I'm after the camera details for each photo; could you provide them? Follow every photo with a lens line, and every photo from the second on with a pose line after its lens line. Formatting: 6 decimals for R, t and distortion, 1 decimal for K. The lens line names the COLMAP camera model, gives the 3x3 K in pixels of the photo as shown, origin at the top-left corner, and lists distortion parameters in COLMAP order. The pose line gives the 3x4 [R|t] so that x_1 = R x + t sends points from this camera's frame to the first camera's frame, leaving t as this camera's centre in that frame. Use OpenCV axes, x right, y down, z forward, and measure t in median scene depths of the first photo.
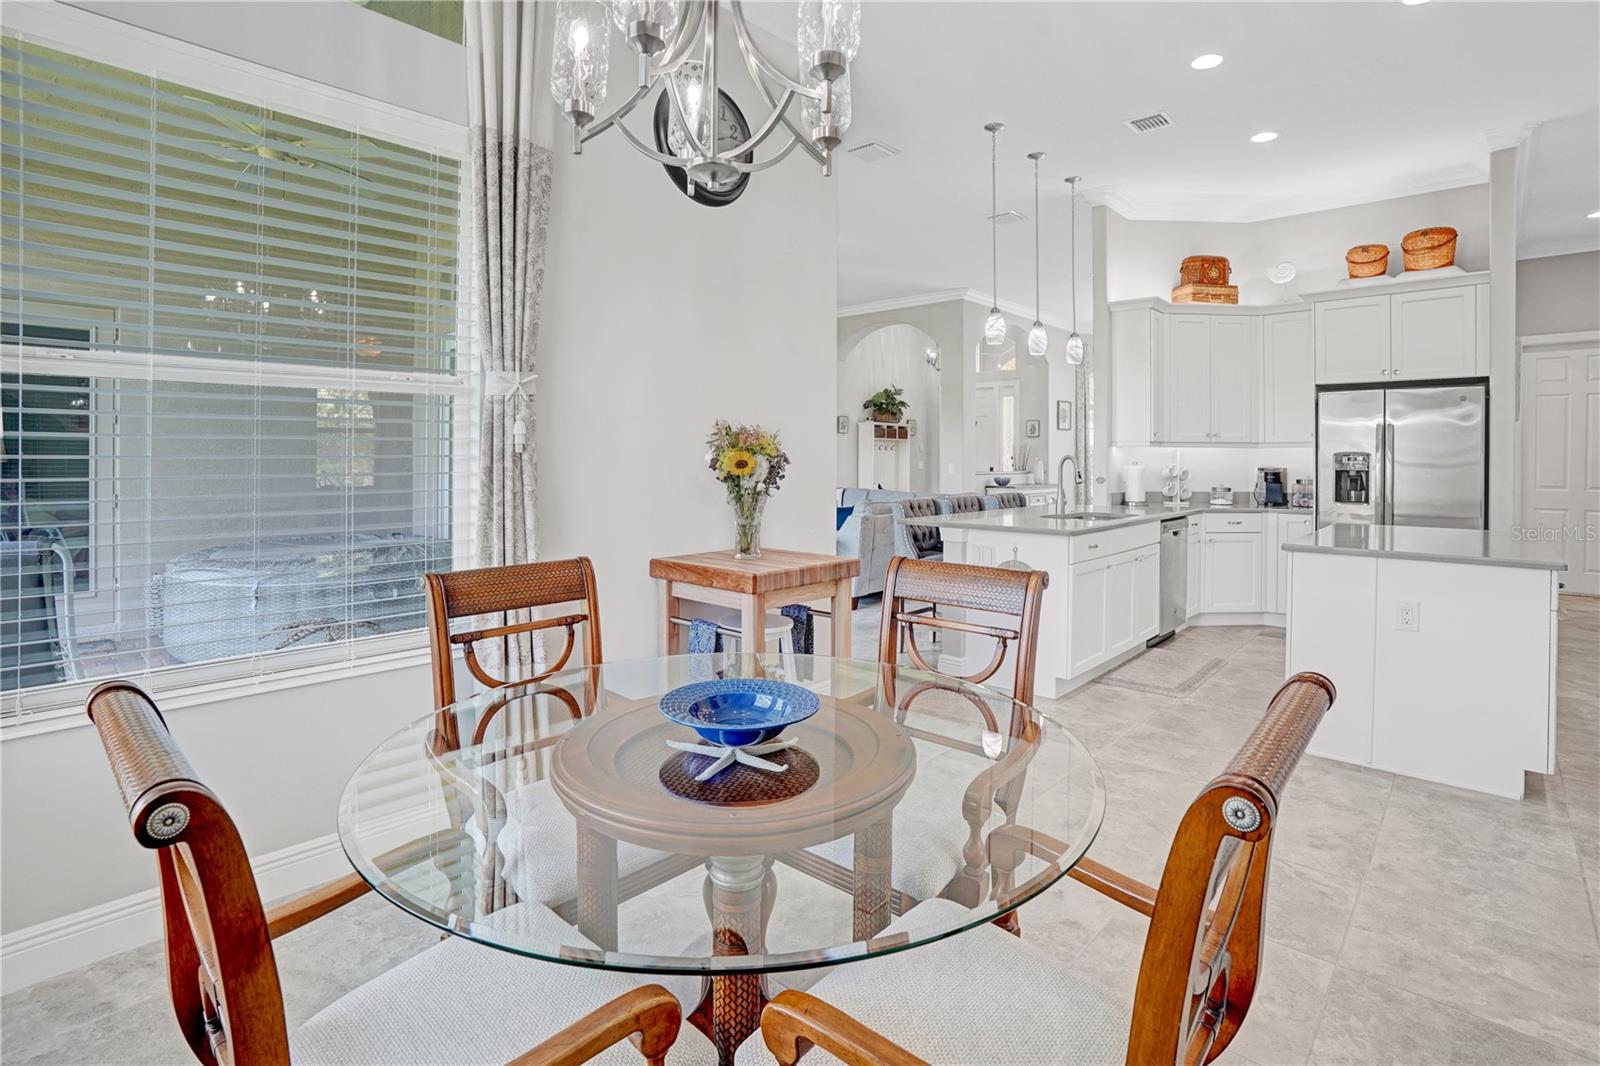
lens RADIAL K [[785.9, 0, 796.3], [0, 785.9, 455.4], [0, 0, 1]] dist [-0.045207, 0.023117]
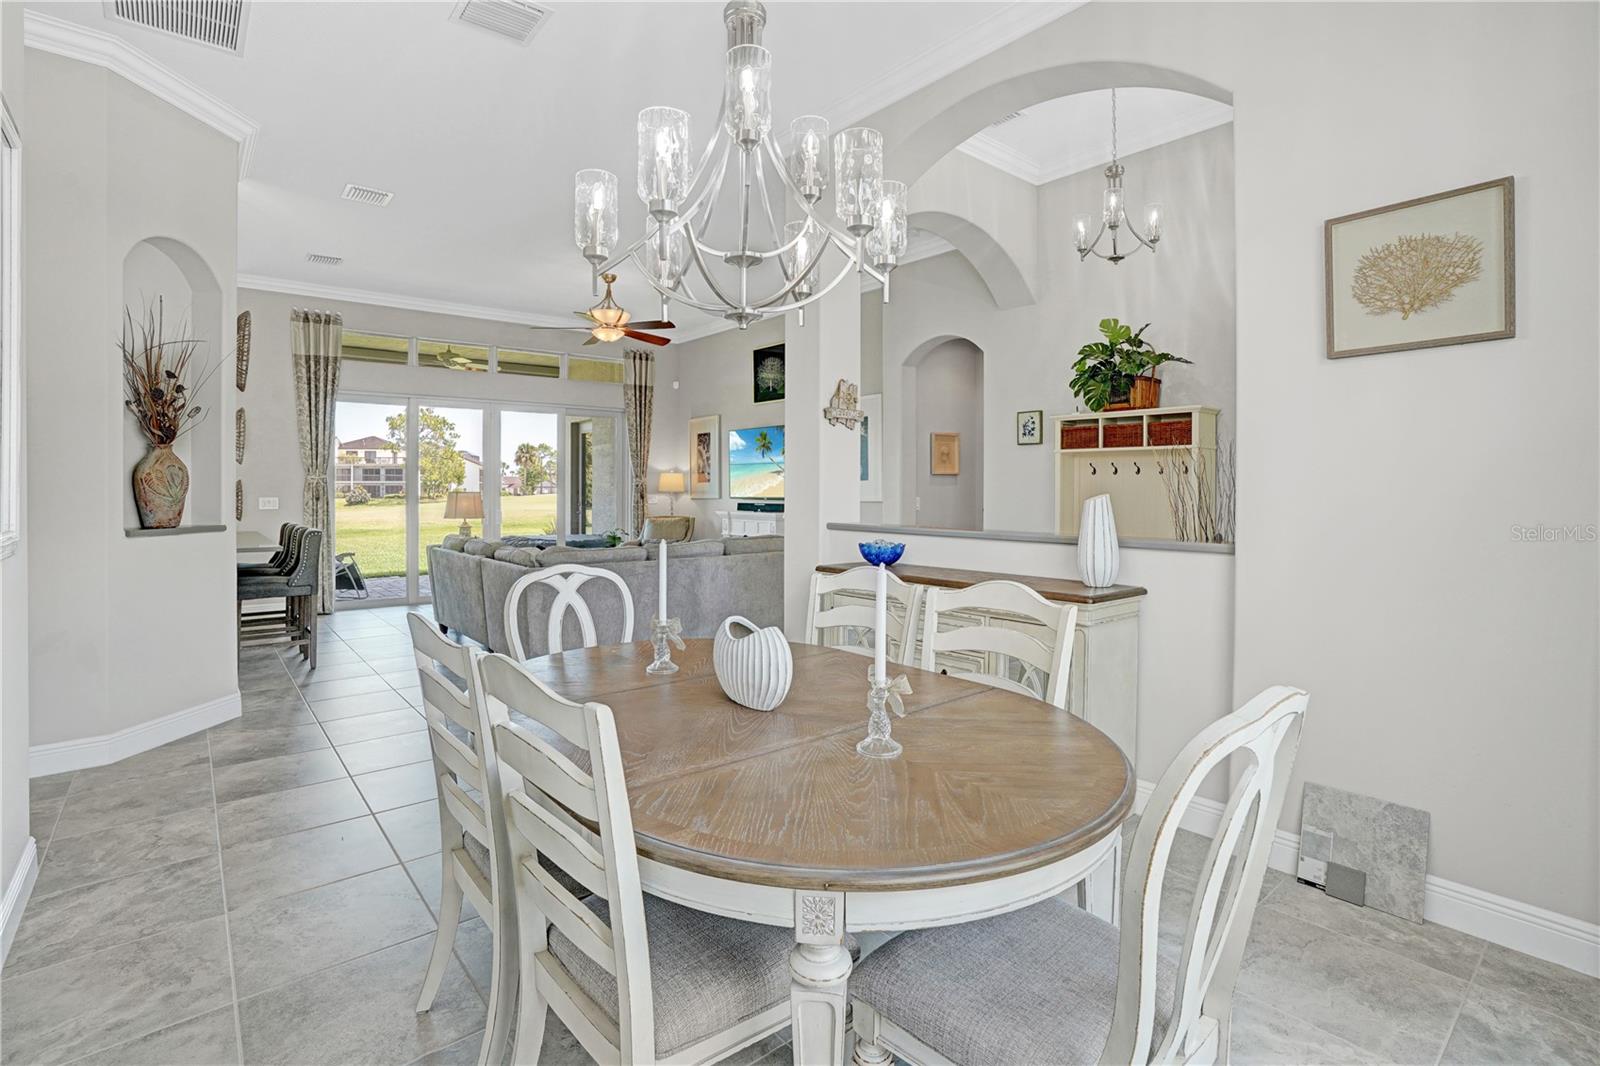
lens RADIAL K [[749.3, 0, 776.3], [0, 749.3, 494.7], [0, 0, 1]] dist [-0.081971, 0.026047]
pose [[-0.146097, 0.004906, -0.989258, 1.060859], [0.001508, 0.999988, 0.004737, 0.004036], [0.989269, -0.000800, -0.146103, 1.706662]]
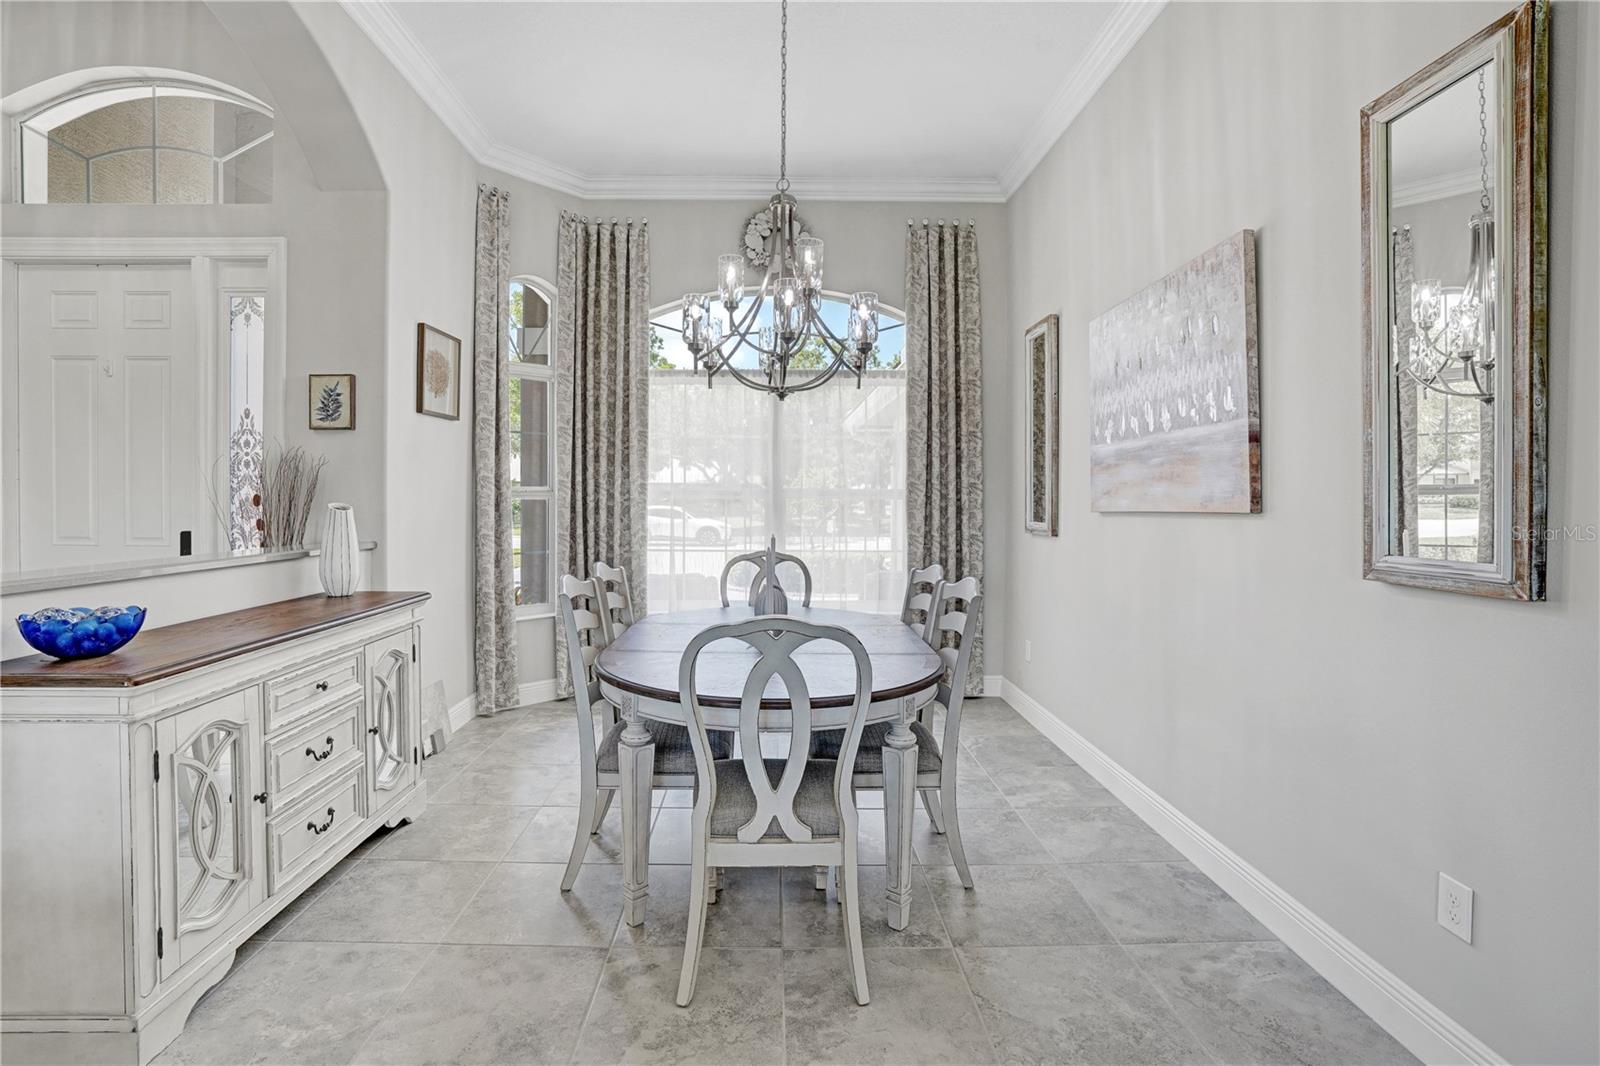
lens RADIAL K [[748.7, 0, 781.7], [0, 748.7, 506.7], [0, 0, 1]] dist [-0.069598, 0.028568]
pose [[0.726436, -0.008825, 0.687177, 0.451934], [-0.002993, 0.999867, 0.016004, 0.001218], [-0.687228, -0.013683, 0.726313, 1.304288]]
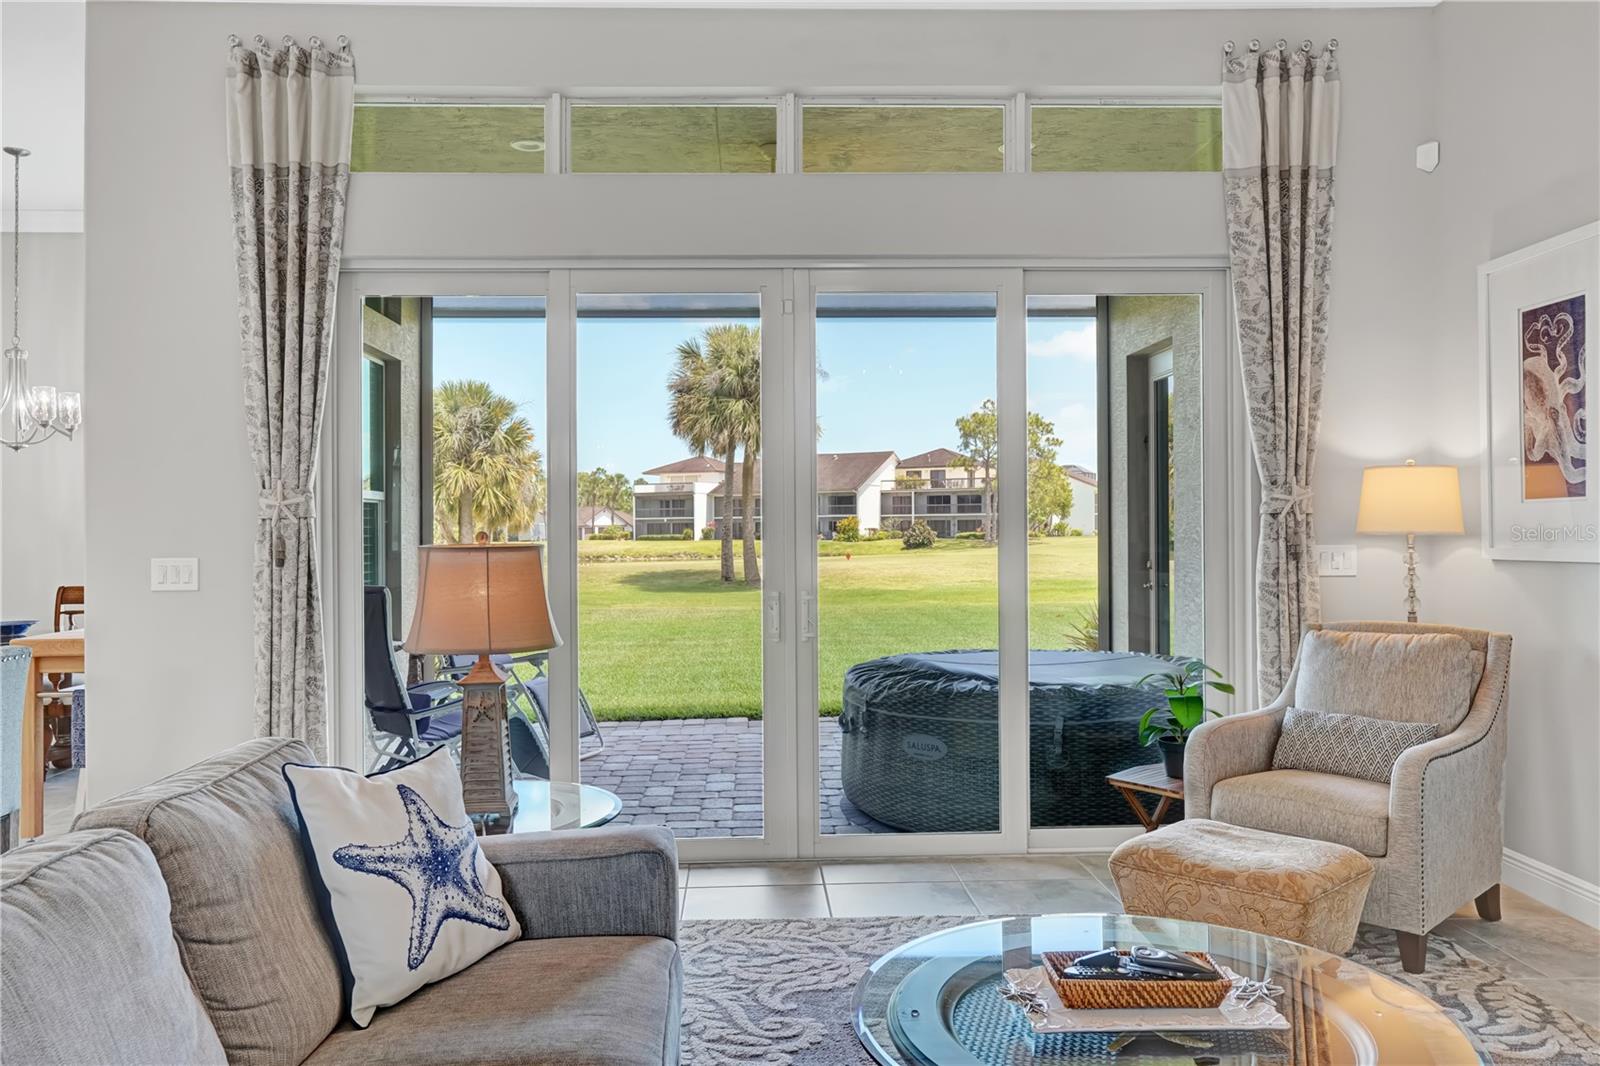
lens RADIAL K [[1175.8, 0, 787.1], [0, 1175.8, 526.3], [0, 0, 1]] dist [0.014549, 0.003141]
pose [[-0.709560, 0.003620, -0.704636, 0.243609], [0.008526, 0.999958, -0.003449, -0.001357], [0.704594, -0.008455, -0.709560, 1.481728]]
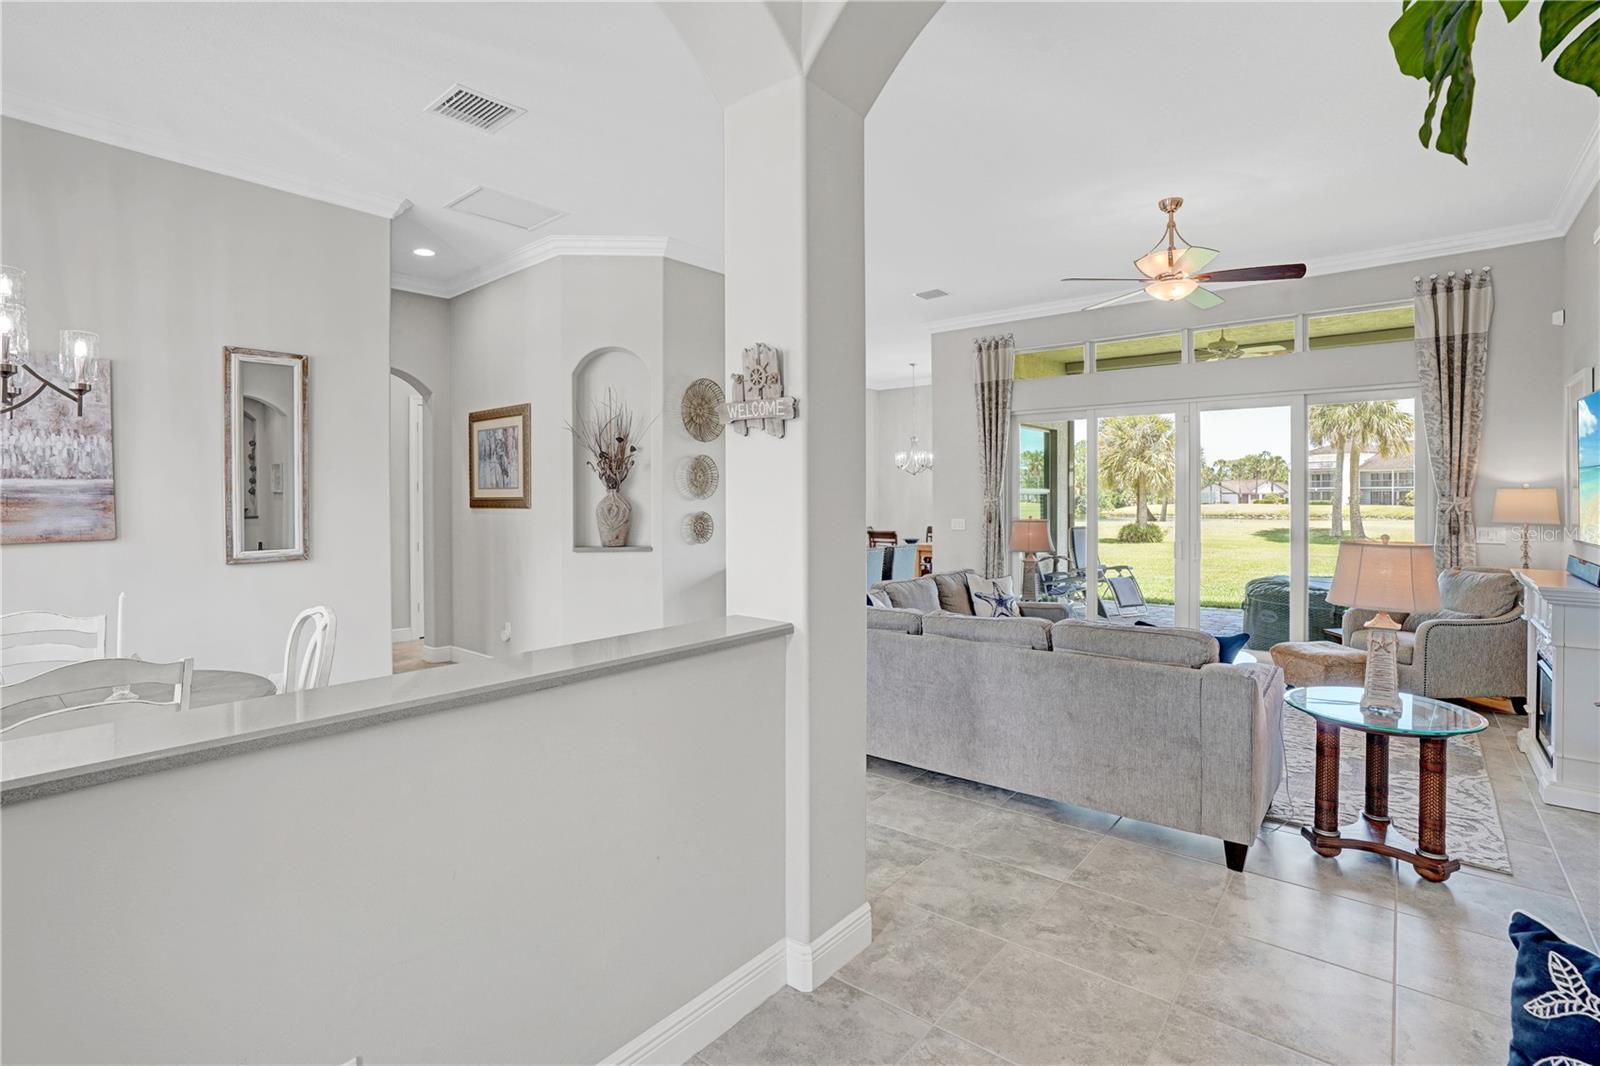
lens RADIAL K [[749.3, 0, 776.3], [0, 749.3, 494.7], [0, 0, 1]] dist [-0.081971, 0.026047]
pose [[-0.999630, -0.000140, -0.027211, 0.360268], [-0.000041, 0.999993, -0.003633, -0.026008], [0.027211, -0.003631, -0.999623, 2.033426]]
